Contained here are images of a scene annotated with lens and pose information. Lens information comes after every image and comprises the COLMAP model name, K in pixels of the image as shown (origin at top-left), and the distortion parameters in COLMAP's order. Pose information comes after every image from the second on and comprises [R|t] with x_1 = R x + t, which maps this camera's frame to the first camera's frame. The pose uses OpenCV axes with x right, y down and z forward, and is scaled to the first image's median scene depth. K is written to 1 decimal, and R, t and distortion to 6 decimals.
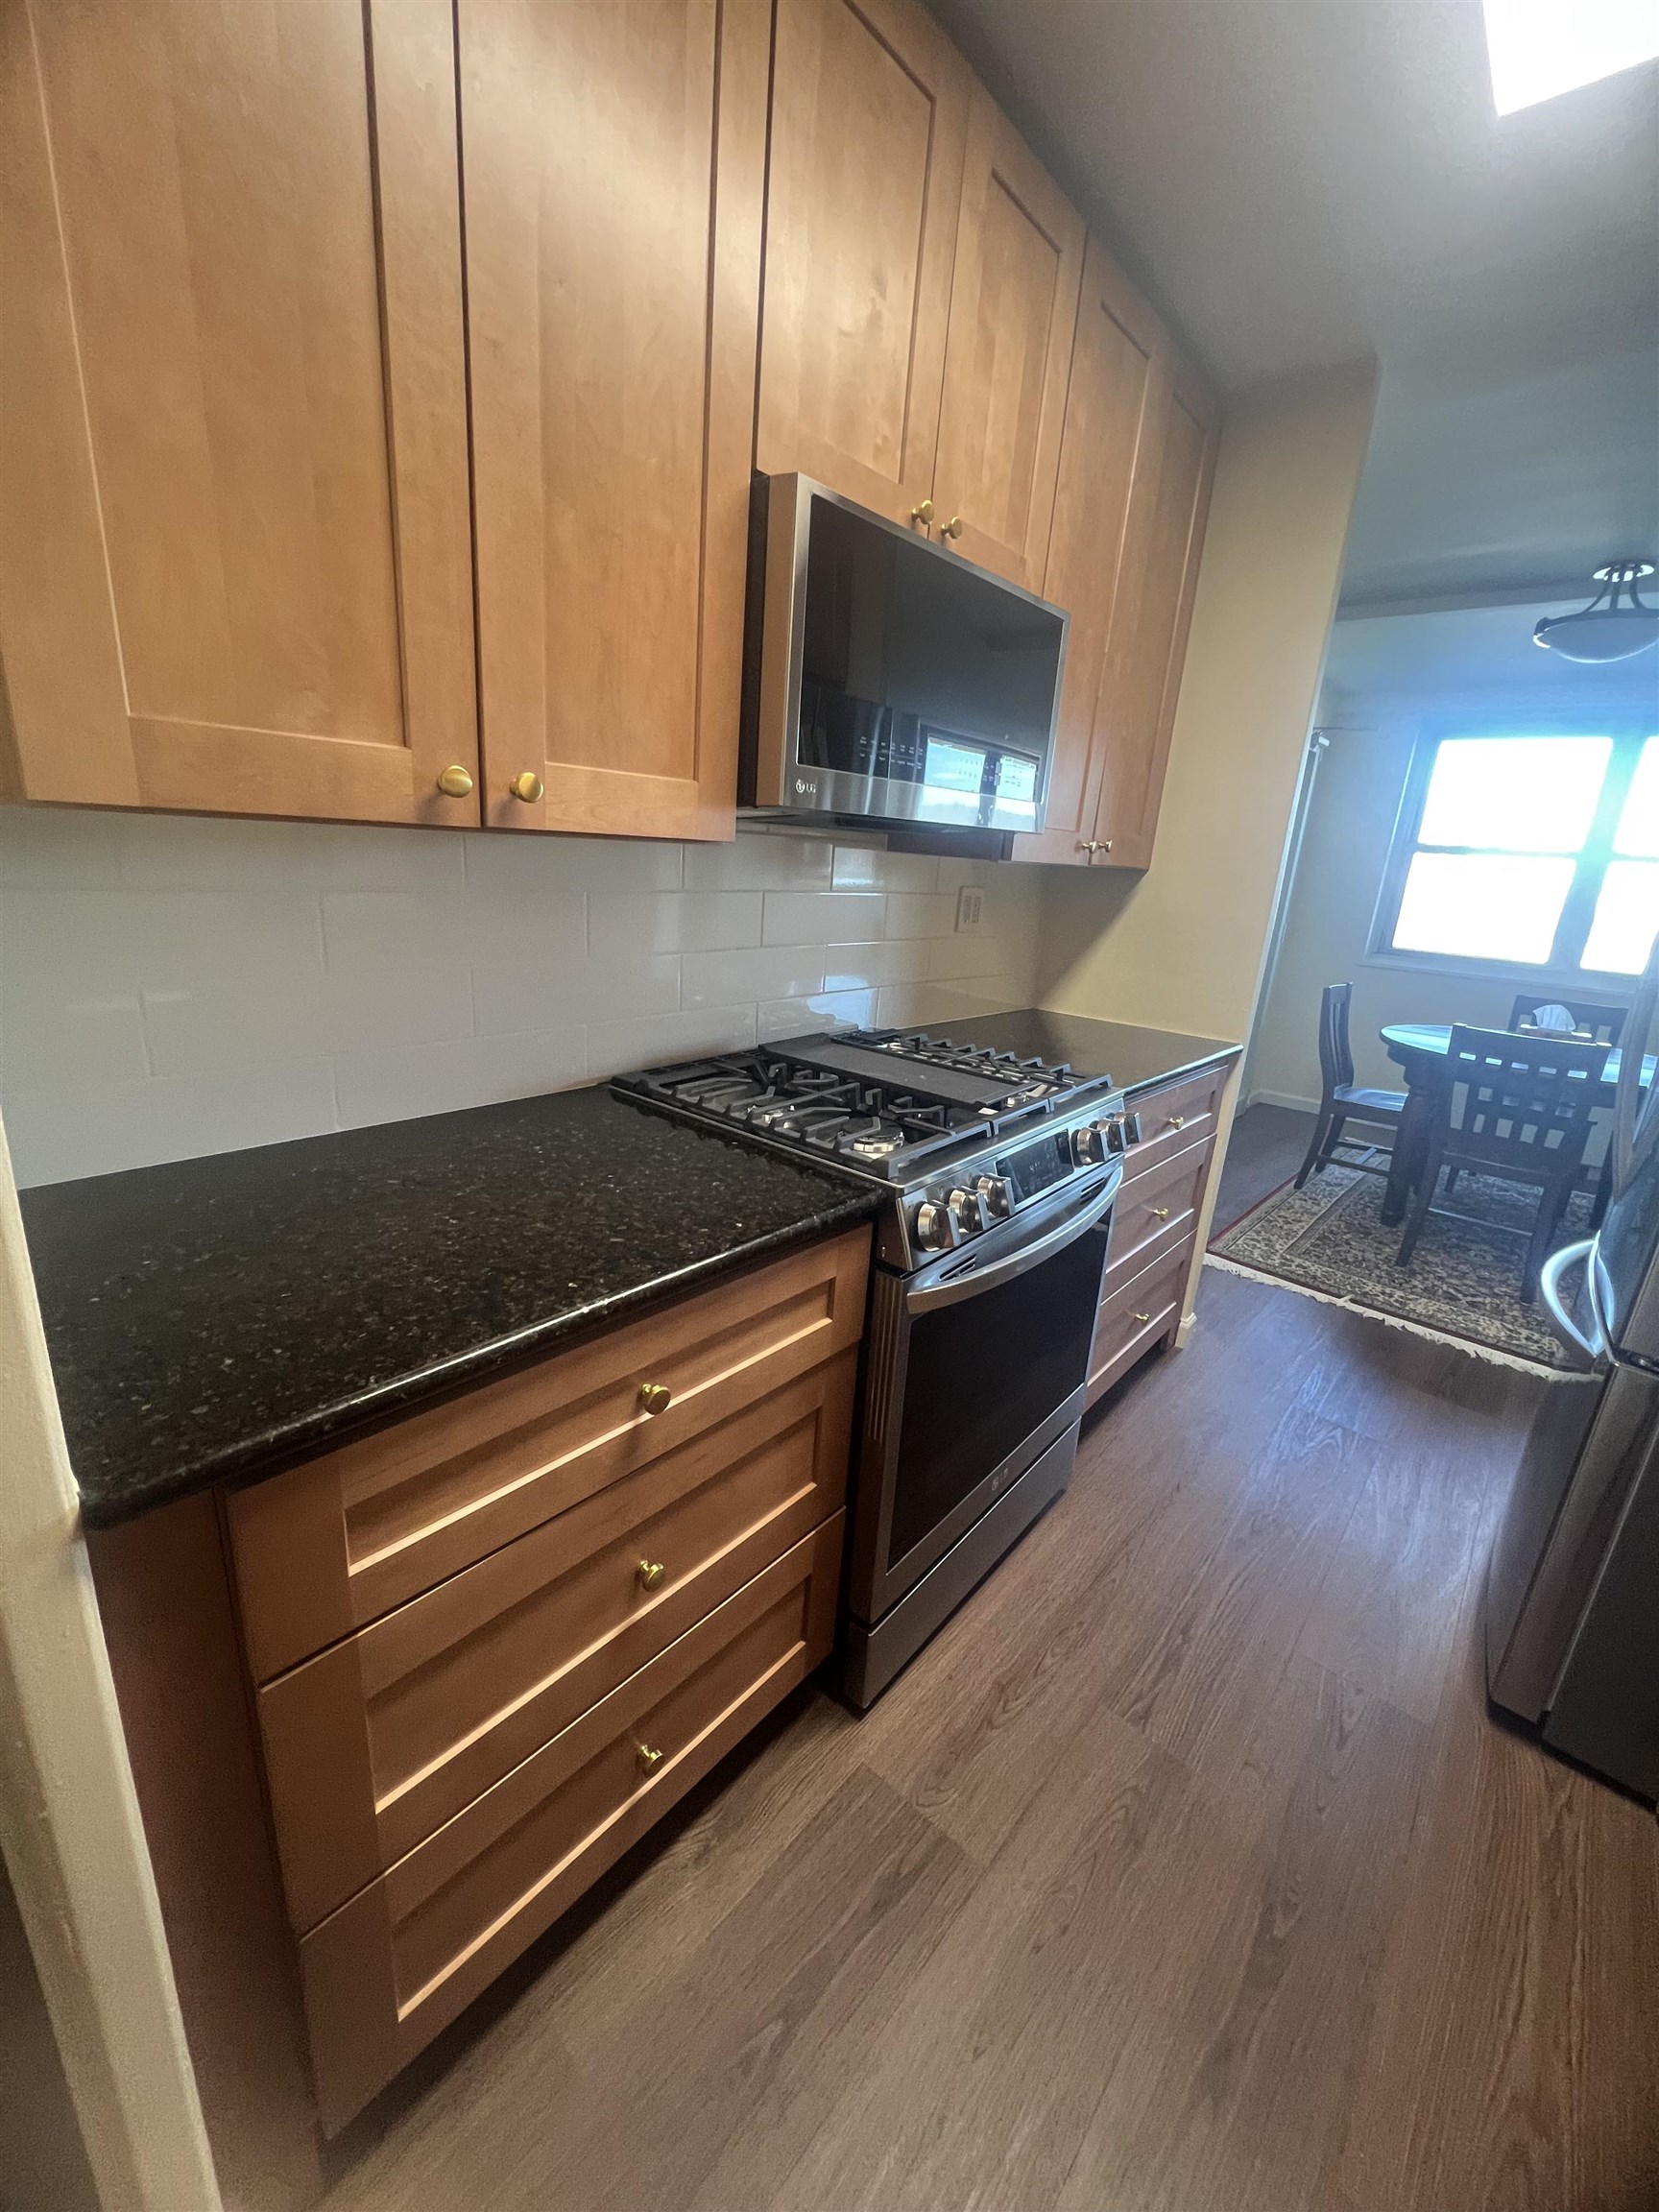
lens RADIAL K [[884.7, 0, 836.4], [0, 884.7, 1105.9], [0, 0, 1]] dist [-0.002990, 0.000758]
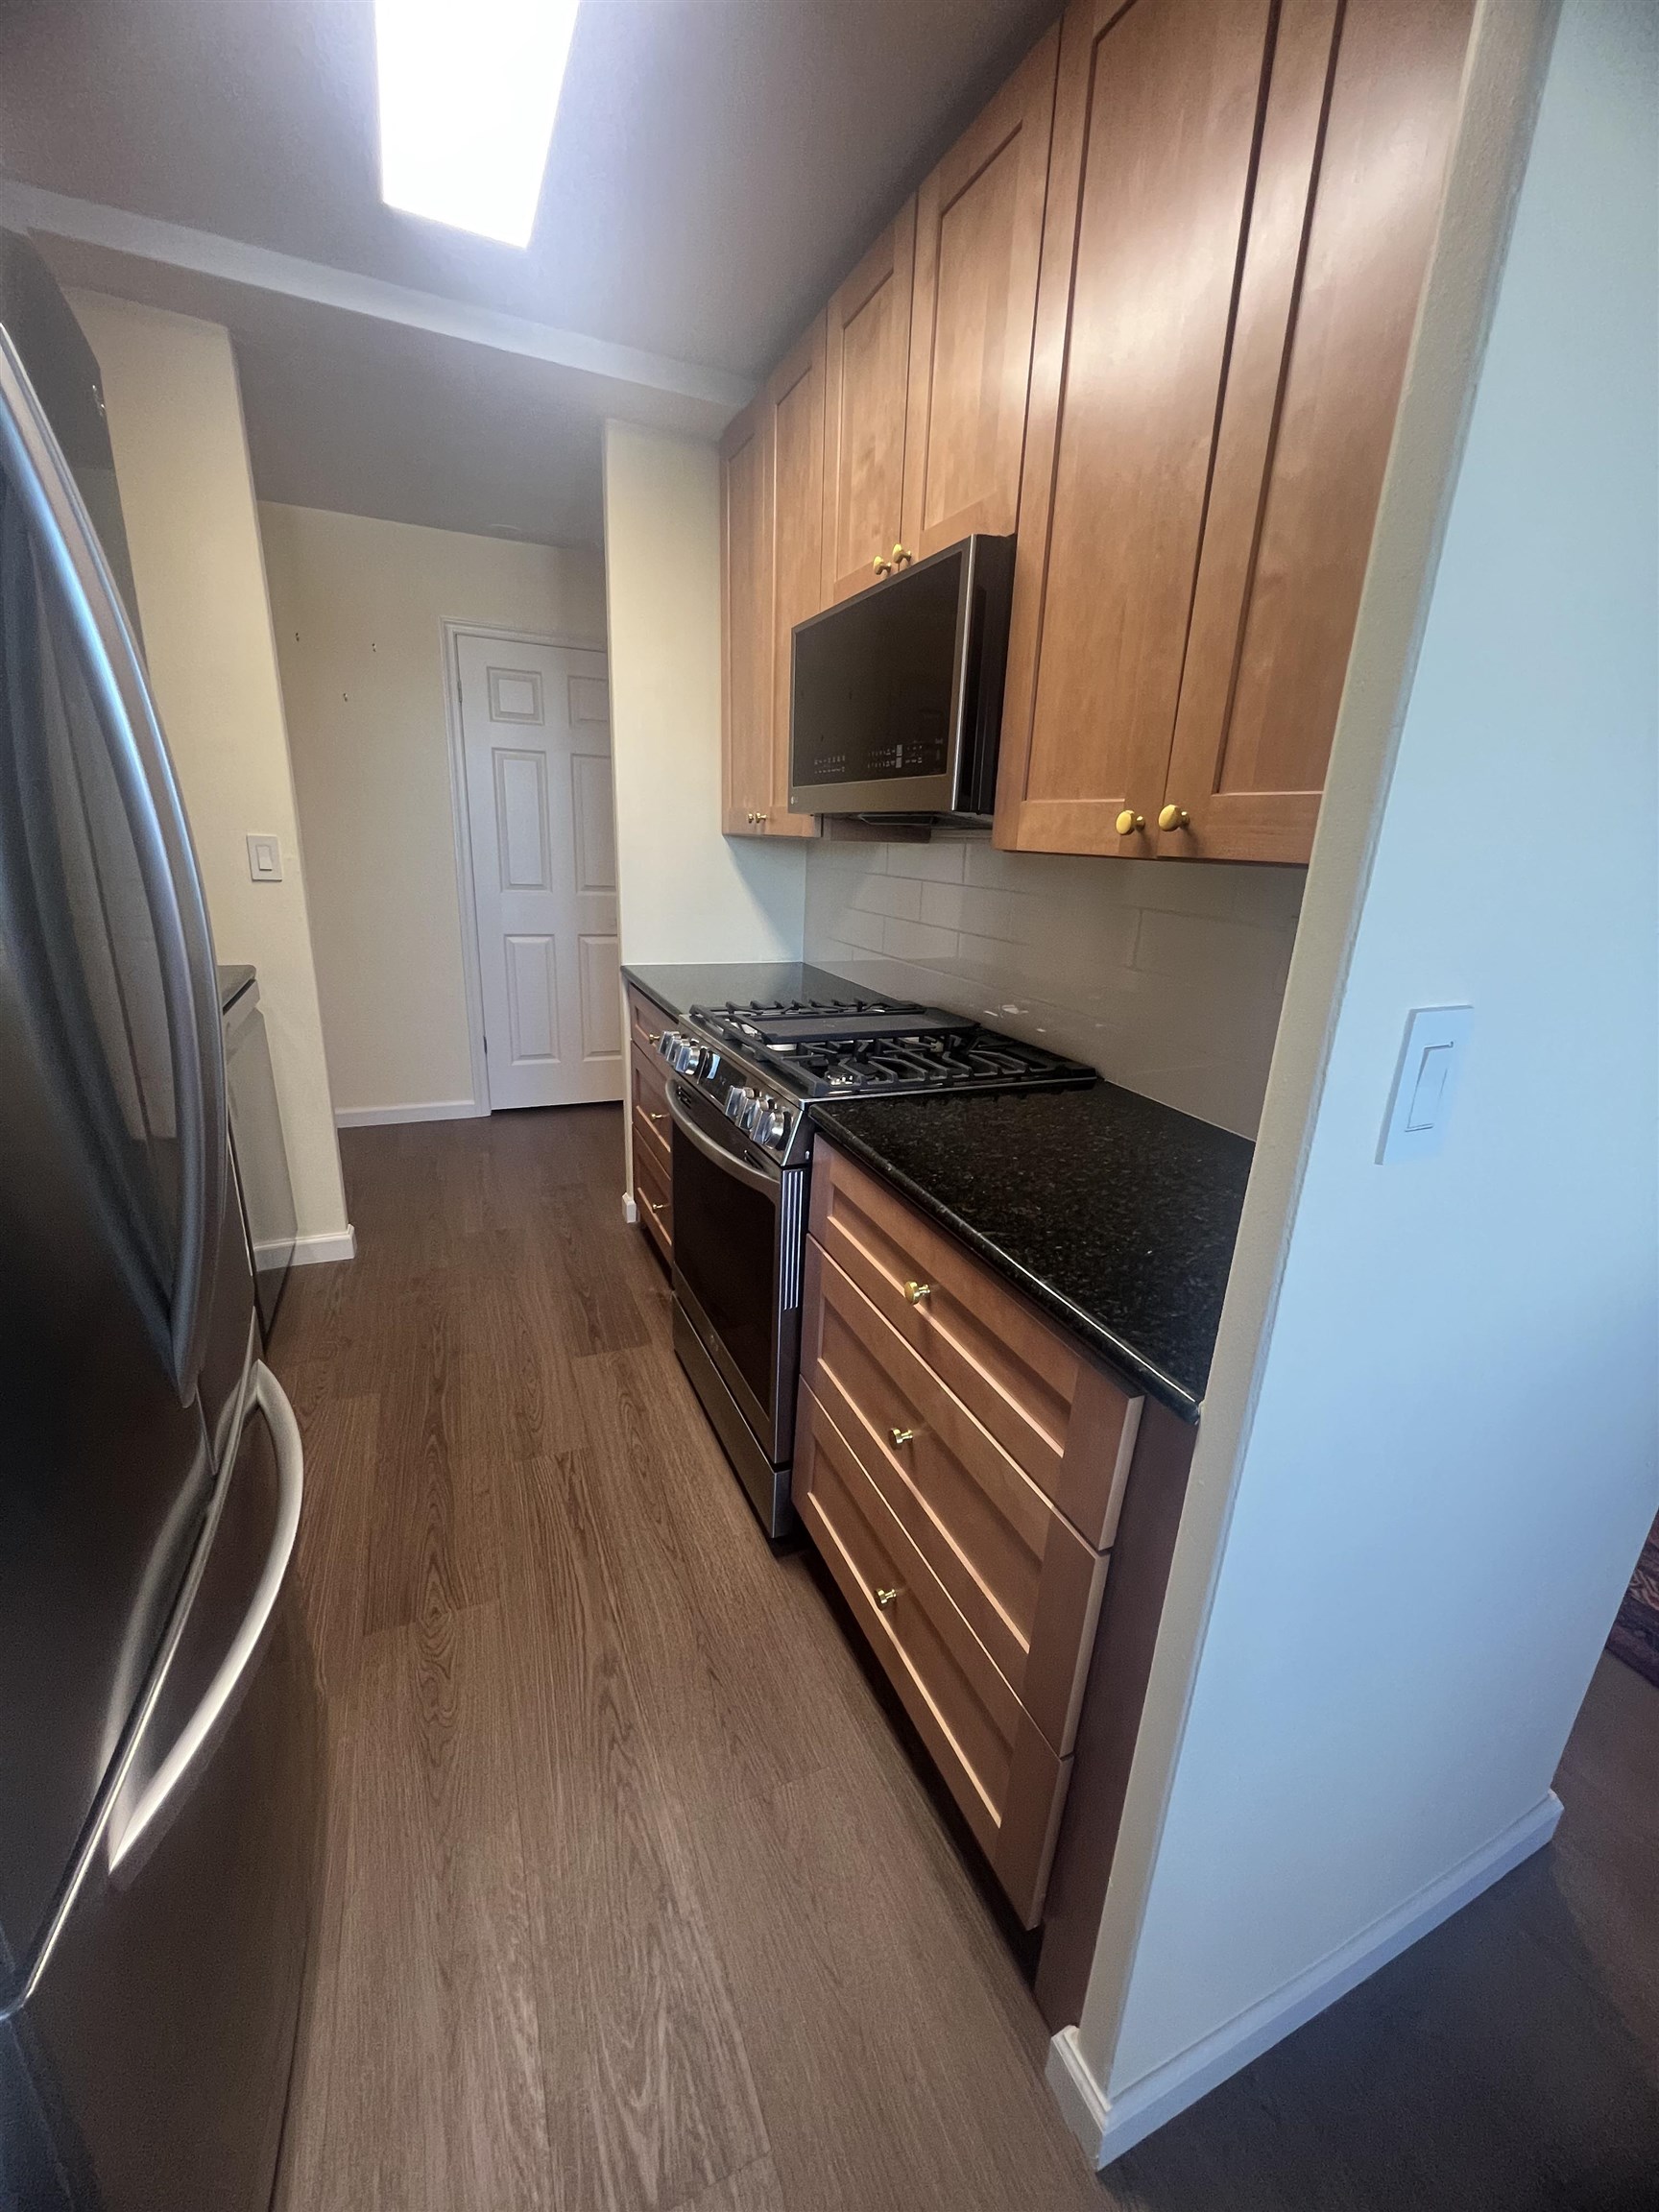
lens RADIAL K [[884.7, 0, 836.4], [0, 884.7, 1105.9], [0, 0, 1]] dist [-0.002990, 0.000758]
pose [[-0.426449, 0.179767, -0.886468, 1.018148], [-0.328552, 0.882325, 0.336981, -0.297381], [0.842731, 0.434956, -0.317203, 1.247754]]
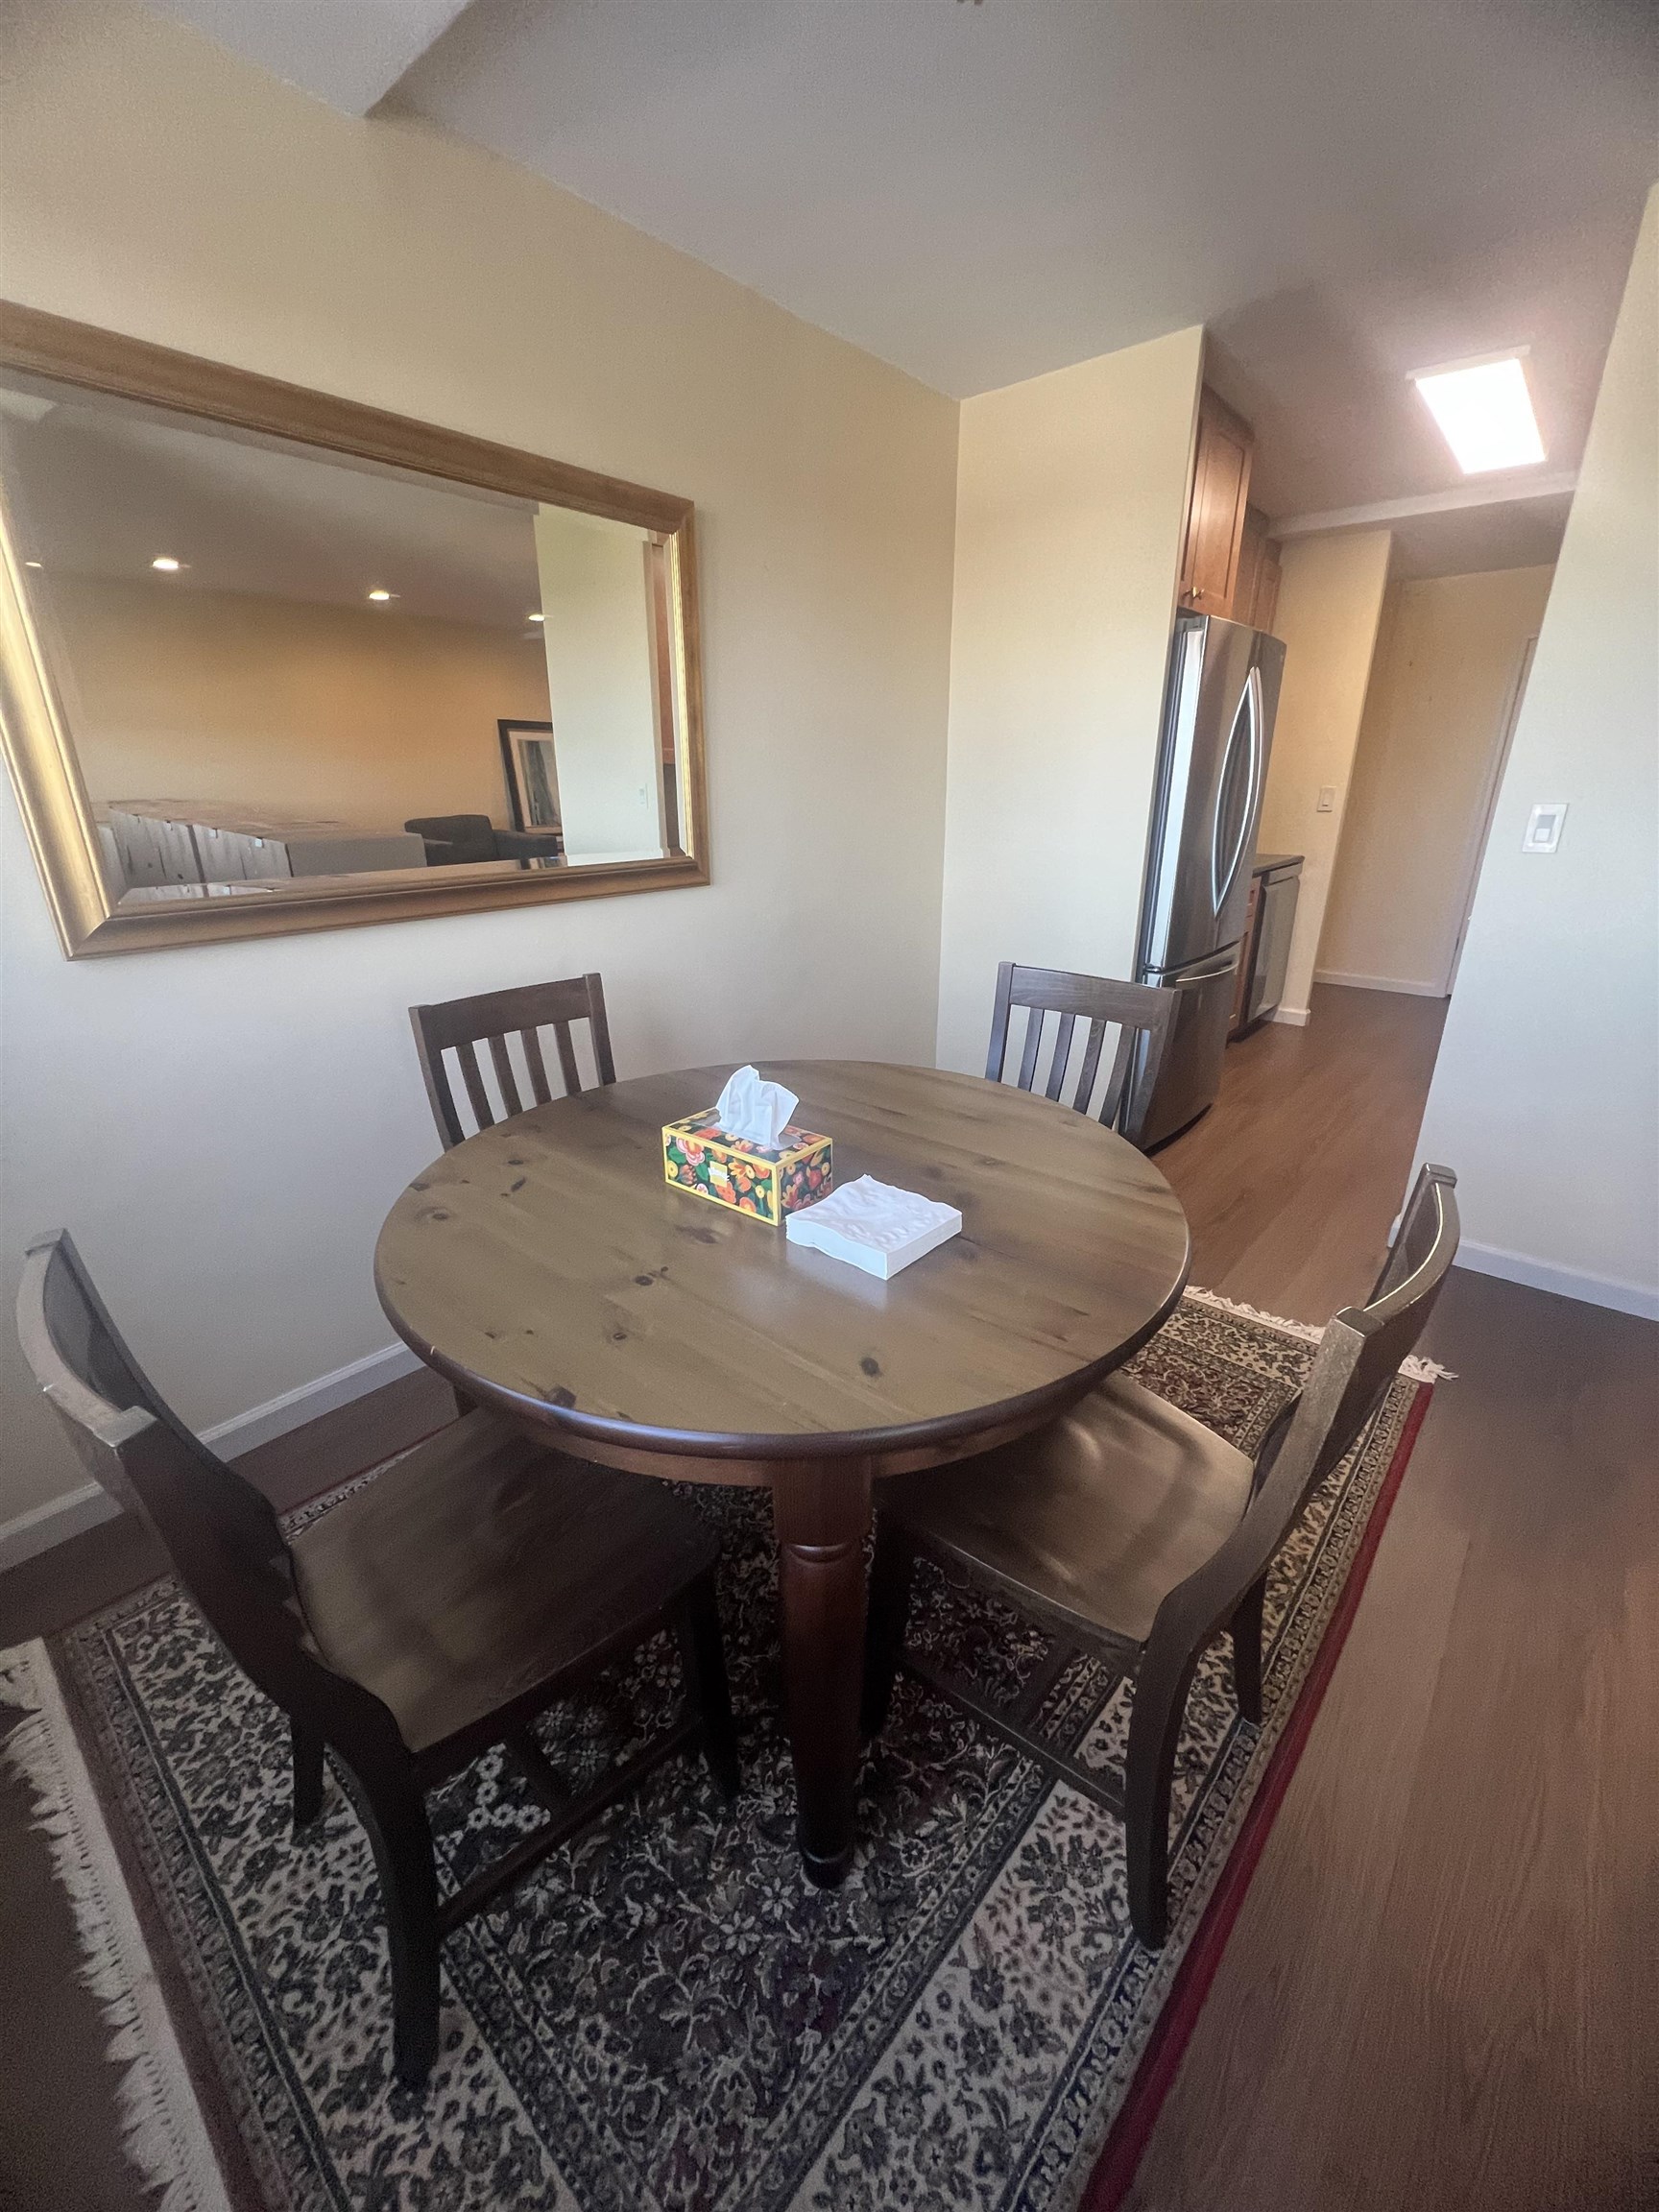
lens RADIAL K [[884.7, 0, 836.4], [0, 884.7, 1105.9], [0, 0, 1]] dist [-0.002990, 0.000758]
pose [[-0.997438, -0.064113, -0.031737, 1.585127], [-0.070367, 0.799367, 0.596708, -0.614091], [-0.012887, 0.597413, -0.801830, 2.544104]]
